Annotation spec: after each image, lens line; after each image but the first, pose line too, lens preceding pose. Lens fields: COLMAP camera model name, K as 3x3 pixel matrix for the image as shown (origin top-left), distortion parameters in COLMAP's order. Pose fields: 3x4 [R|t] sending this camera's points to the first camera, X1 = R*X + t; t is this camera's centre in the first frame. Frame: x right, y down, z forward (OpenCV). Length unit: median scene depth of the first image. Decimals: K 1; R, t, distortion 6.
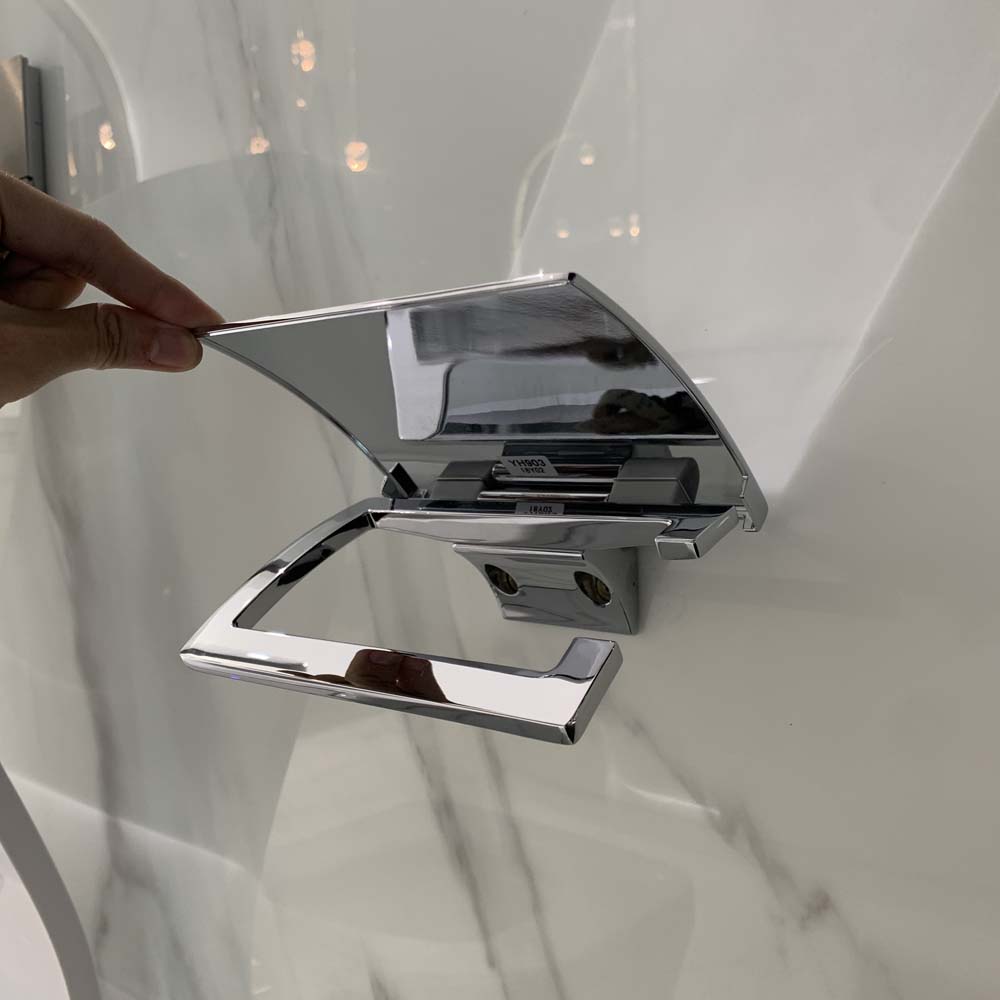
lens RADIAL K [[1104.4, 0, 500.7], [0, 1104.4, 483.0], [0, 0, 1]] dist [-0.068316, 0.019418]
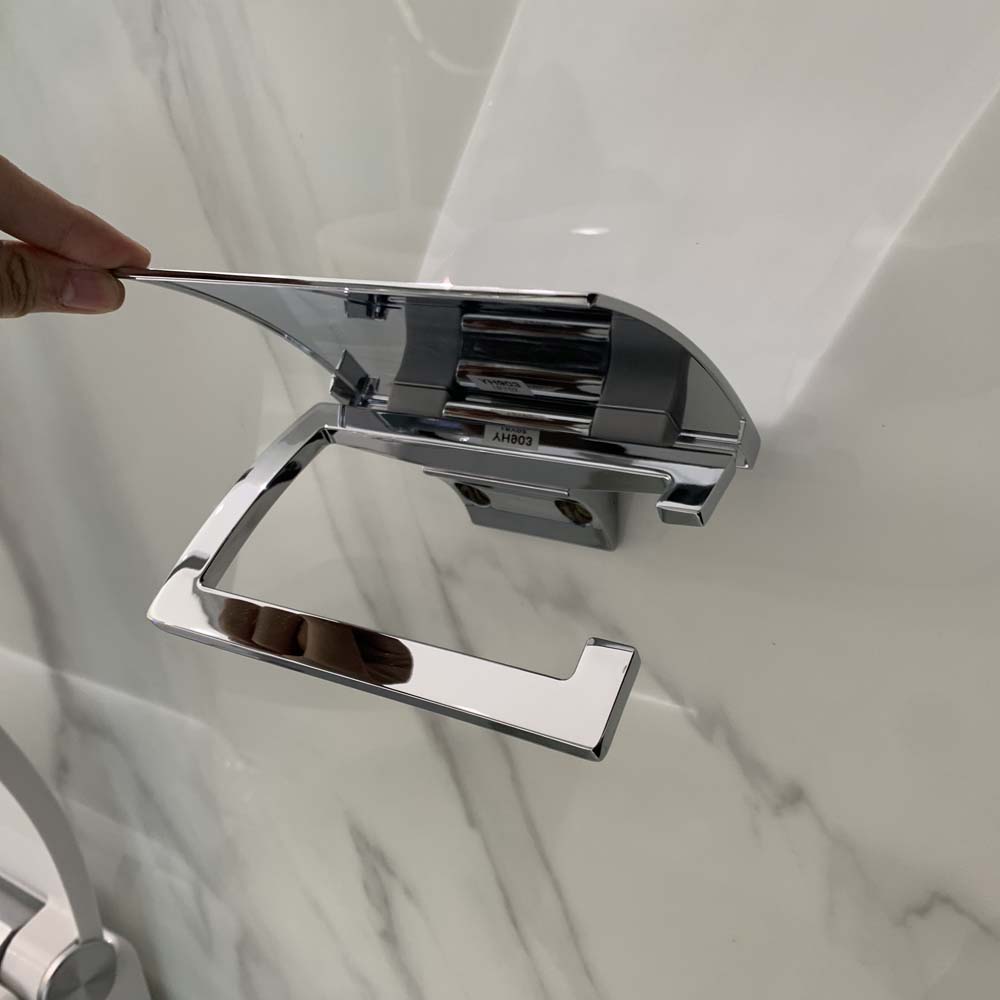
lens RADIAL K [[1114.8, 0, 526.1], [0, 1114.8, 499.8], [0, 0, 1]] dist [-0.090088, 0.043438]
pose [[0.989836, -0.069914, 0.123839, -0.076652], [0.027898, 0.949350, 0.312979, -0.216658], [-0.139448, -0.306343, 0.941652, 0.088327]]
